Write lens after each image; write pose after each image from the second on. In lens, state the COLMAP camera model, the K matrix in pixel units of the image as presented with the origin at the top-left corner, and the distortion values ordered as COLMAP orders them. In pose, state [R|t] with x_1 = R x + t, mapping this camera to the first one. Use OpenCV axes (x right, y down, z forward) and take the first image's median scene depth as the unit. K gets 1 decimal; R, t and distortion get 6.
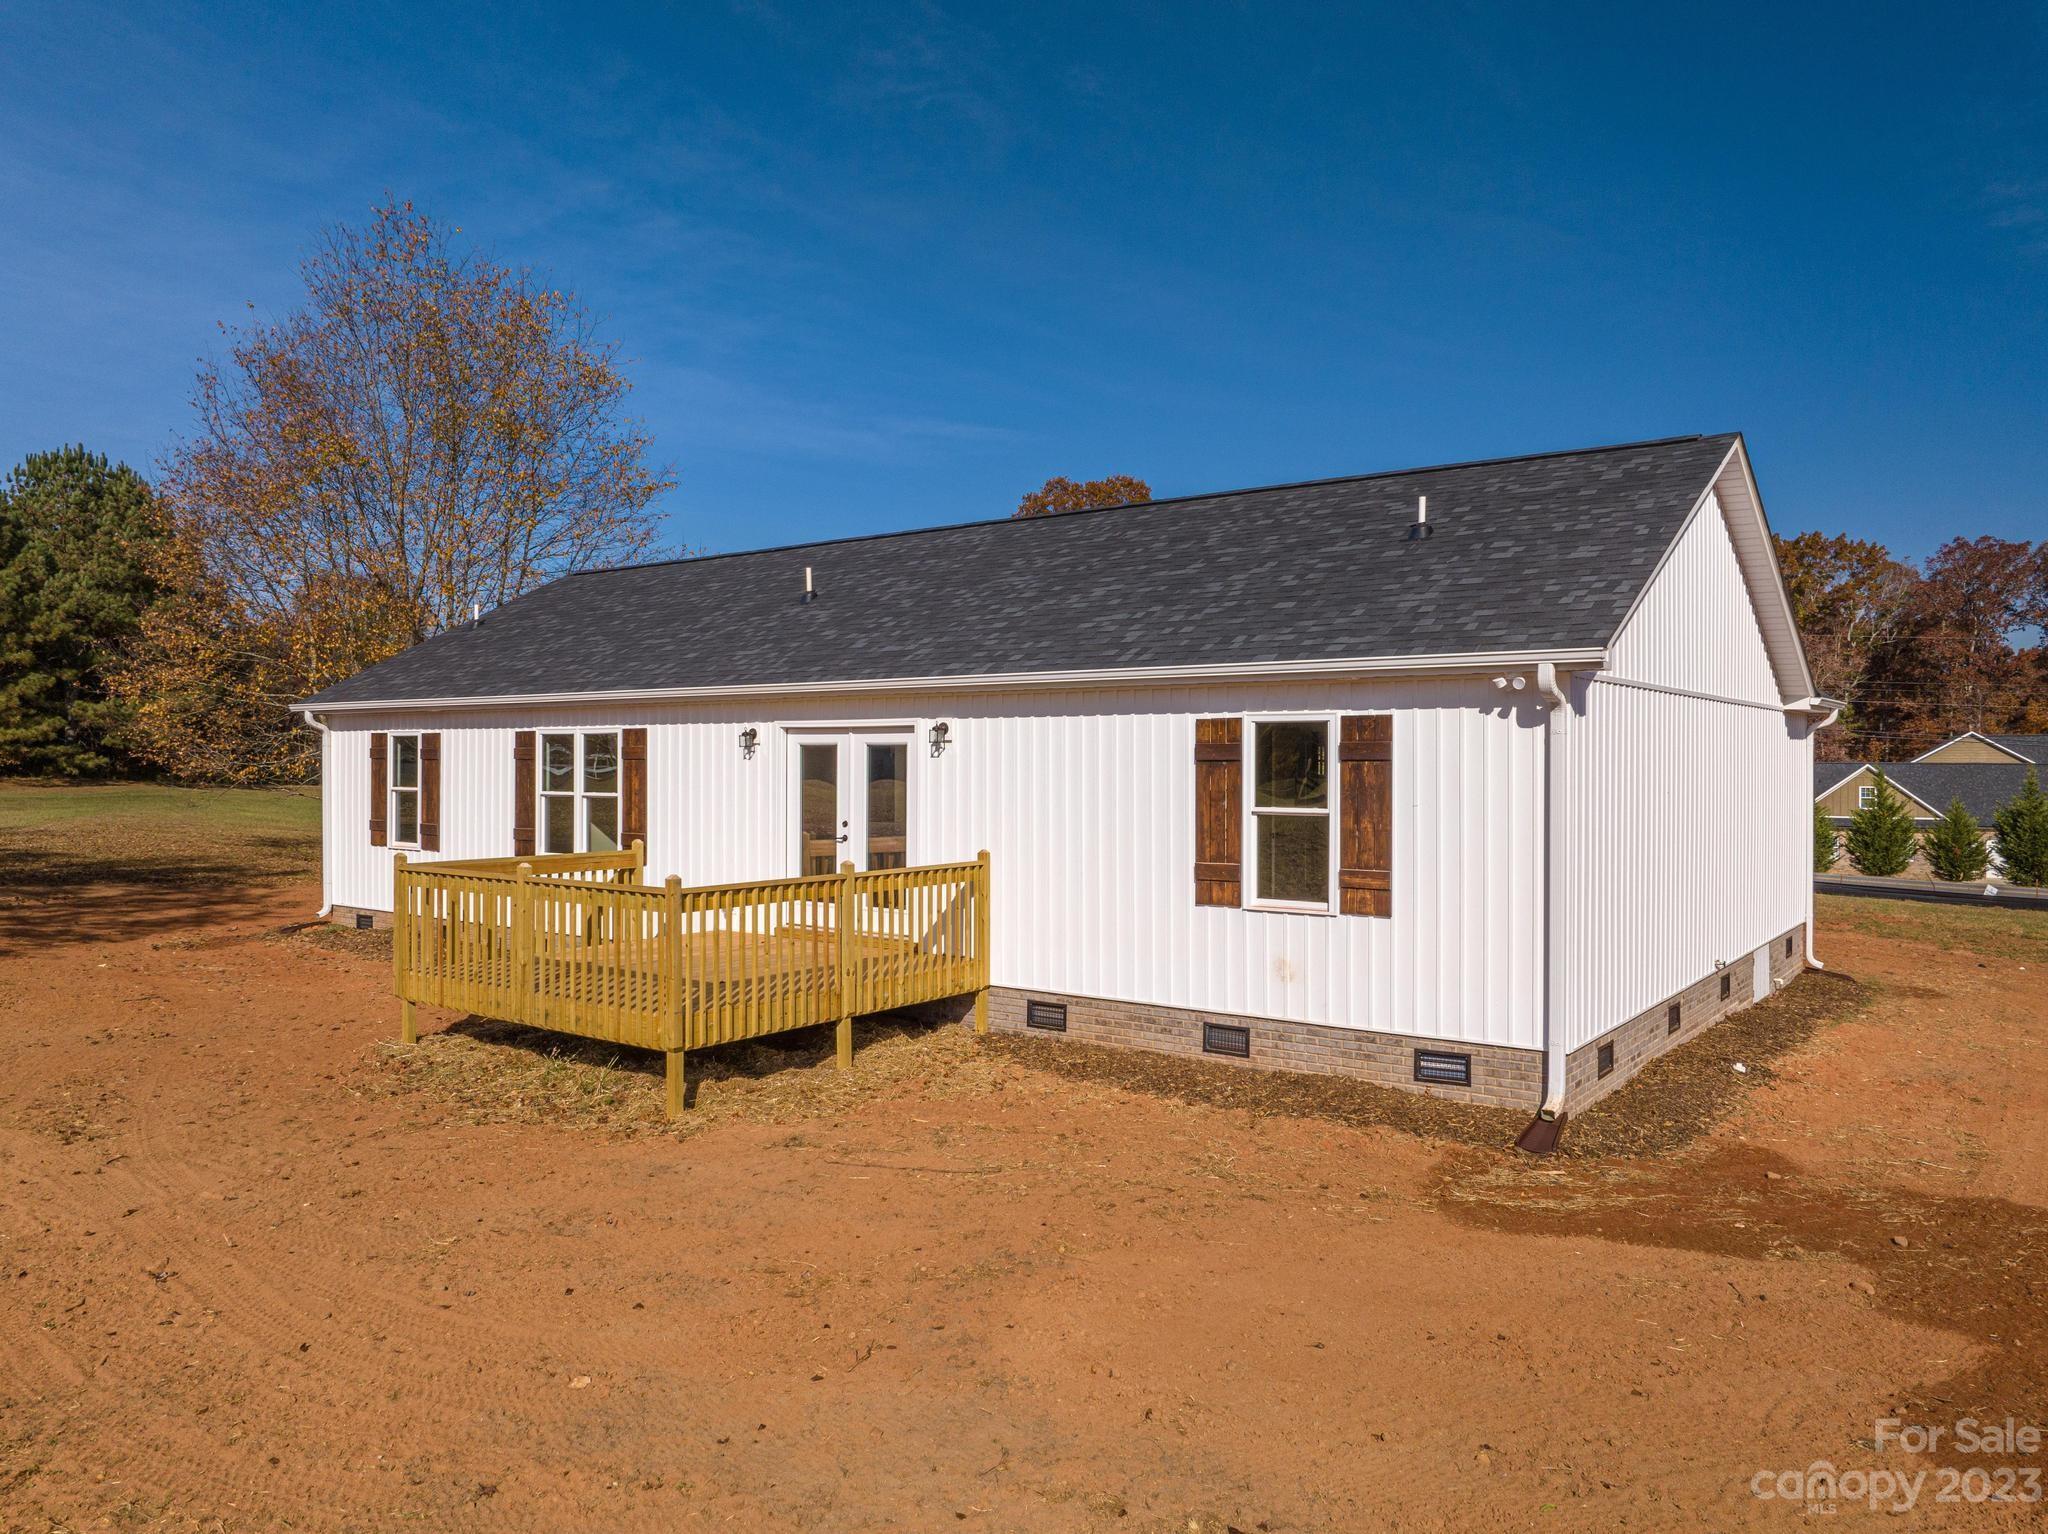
lens RADIAL K [[1447.0, 0, 1028.5], [0, 1447.0, 755.6], [0, 0, 1]] dist [-0.044078, 0.002540]
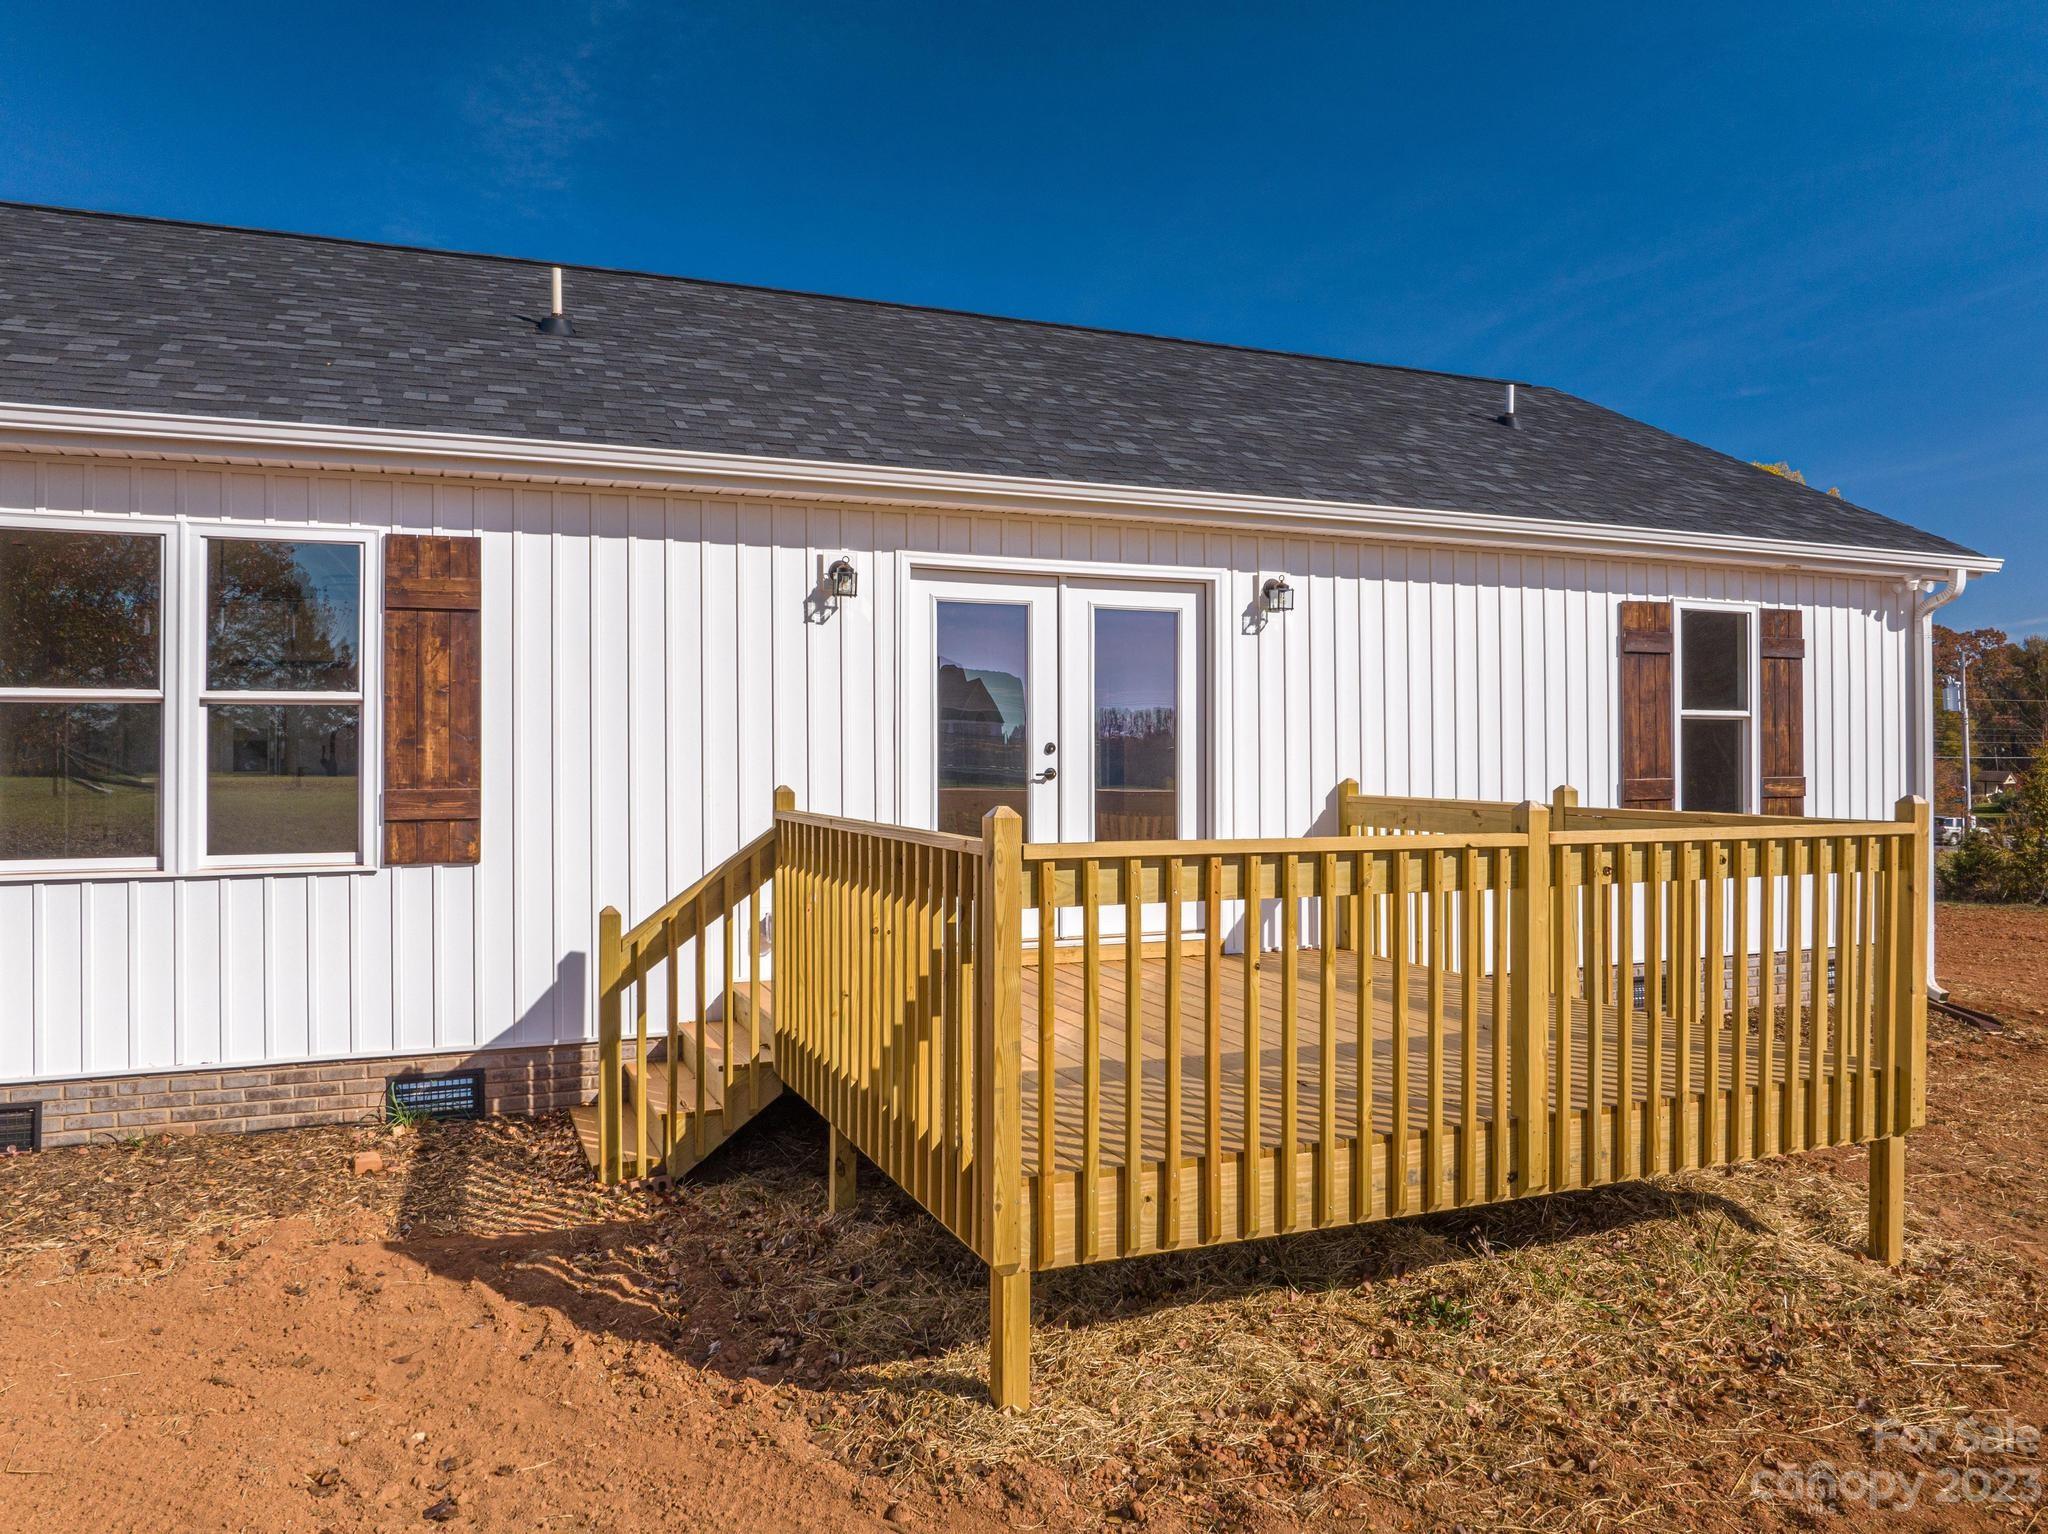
lens RADIAL K [[1447.0, 0, 1028.5], [0, 1447.0, 755.6], [0, 0, 1]] dist [-0.044078, 0.002540]
pose [[0.509575, -0.003274, 0.860420, -0.661857], [-0.001202, 0.999989, 0.004517, 0.051487], [-0.860425, -0.003336, 0.509566, 0.787693]]
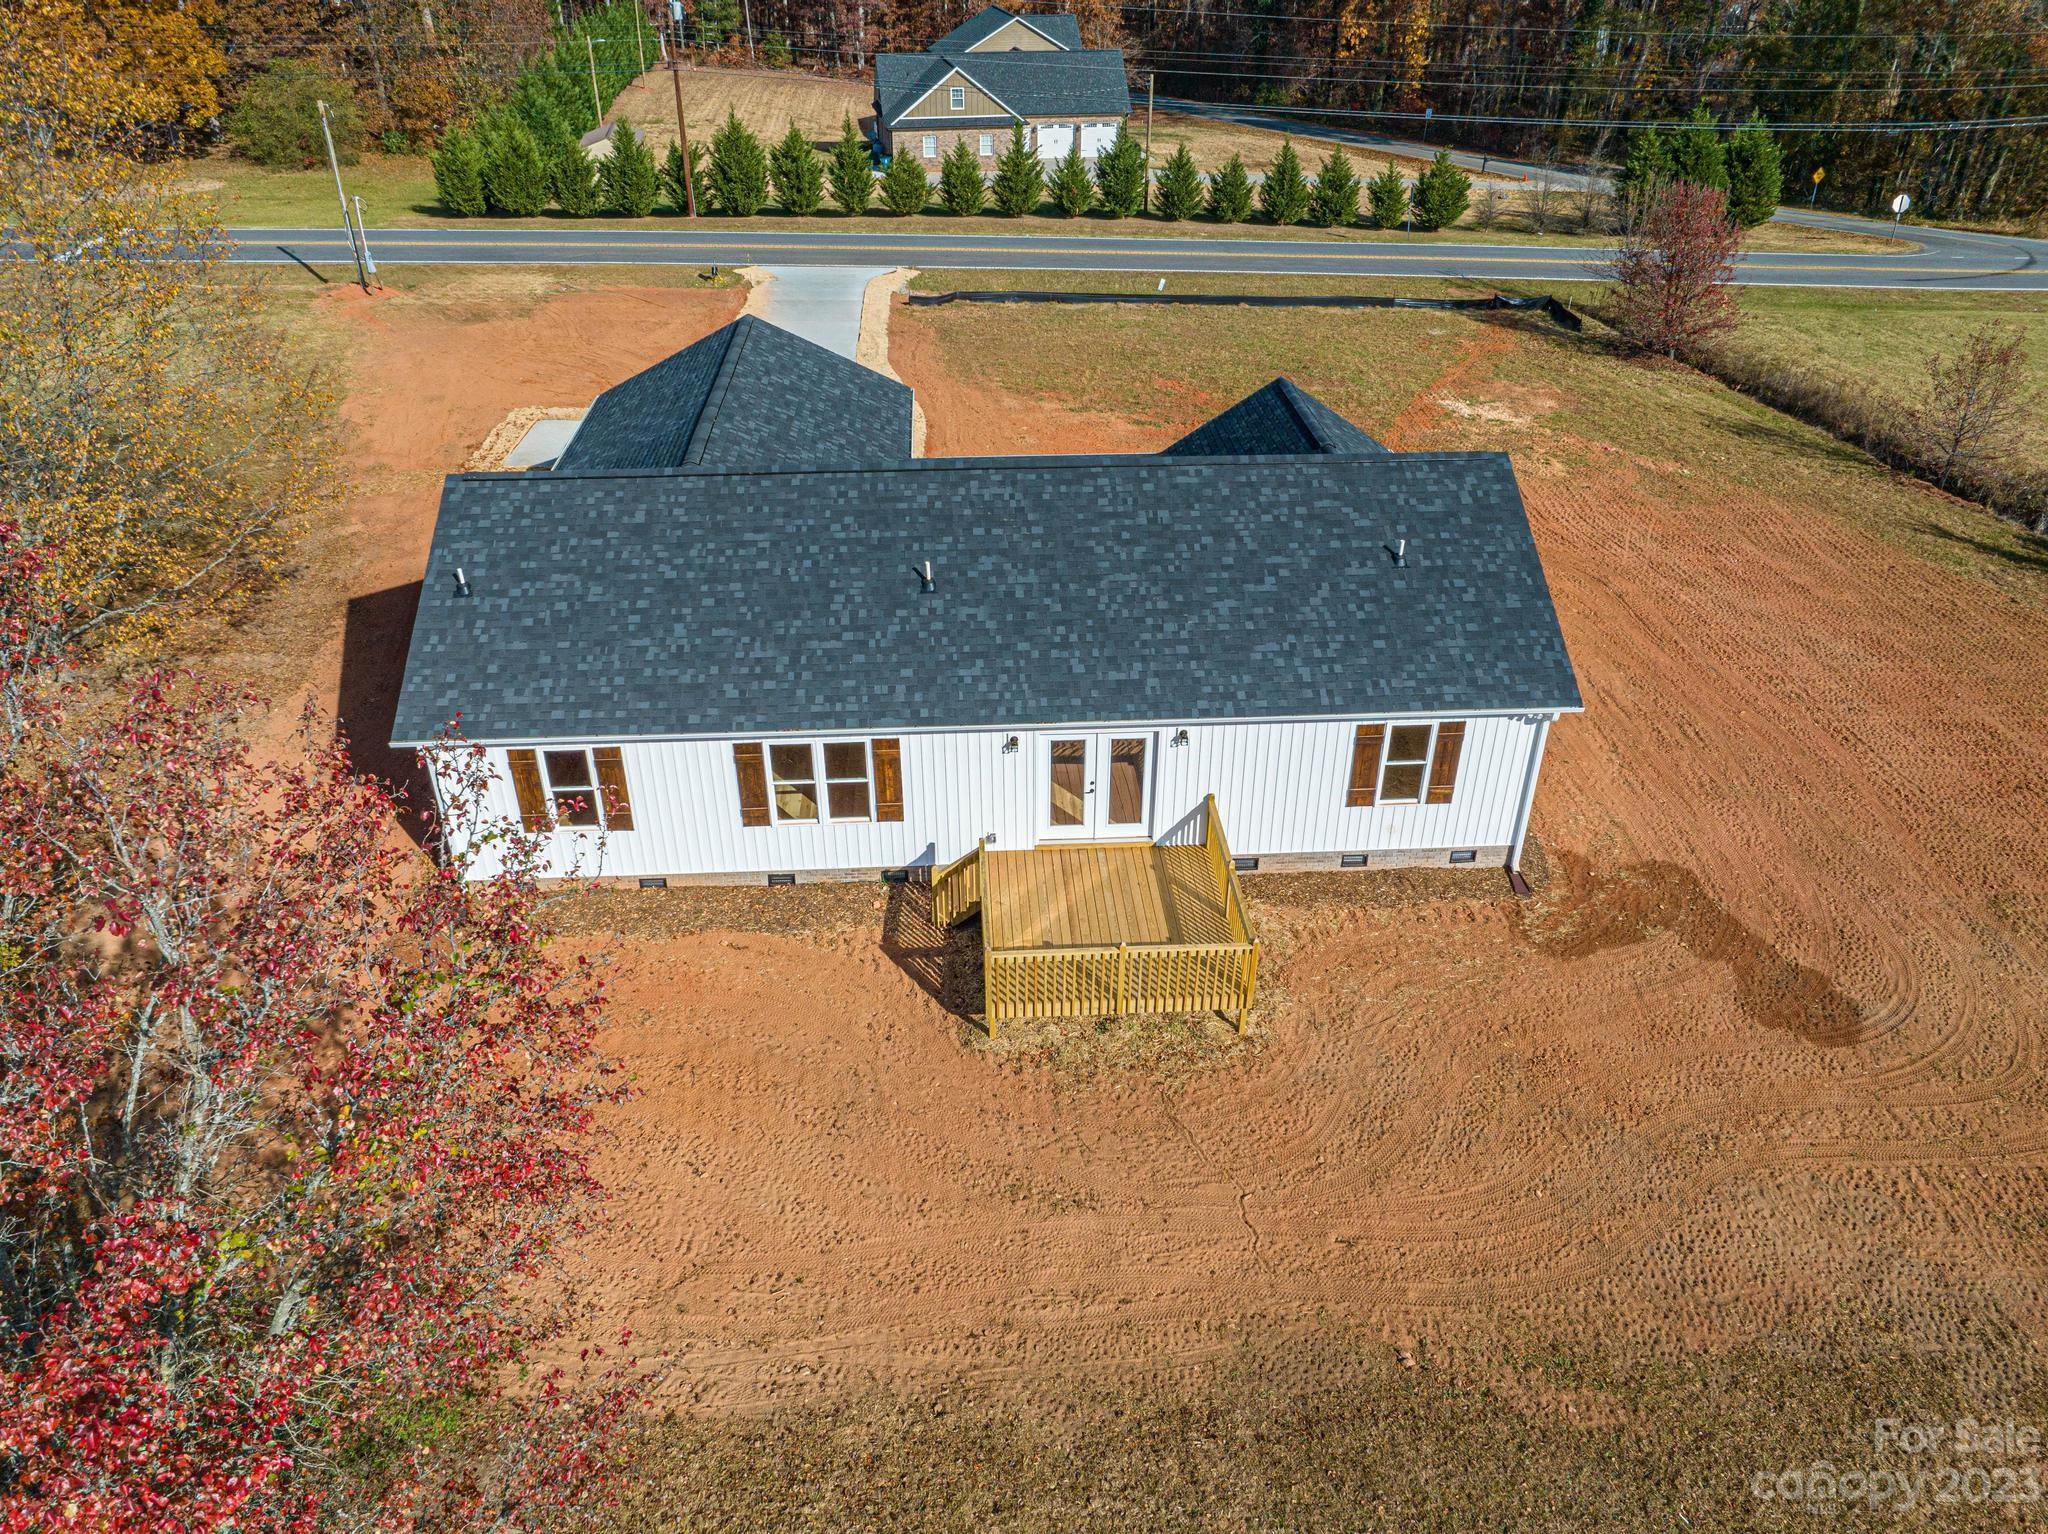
lens RADIAL K [[1447.0, 0, 1028.5], [0, 1447.0, 755.6], [0, 0, 1]] dist [-0.044078, 0.002540]
pose [[0.769051, -0.345434, 0.537807, -1.103535], [0.000214, 0.841530, 0.540211, -0.899082], [-0.639188, -0.415334, 0.647253, 0.043331]]
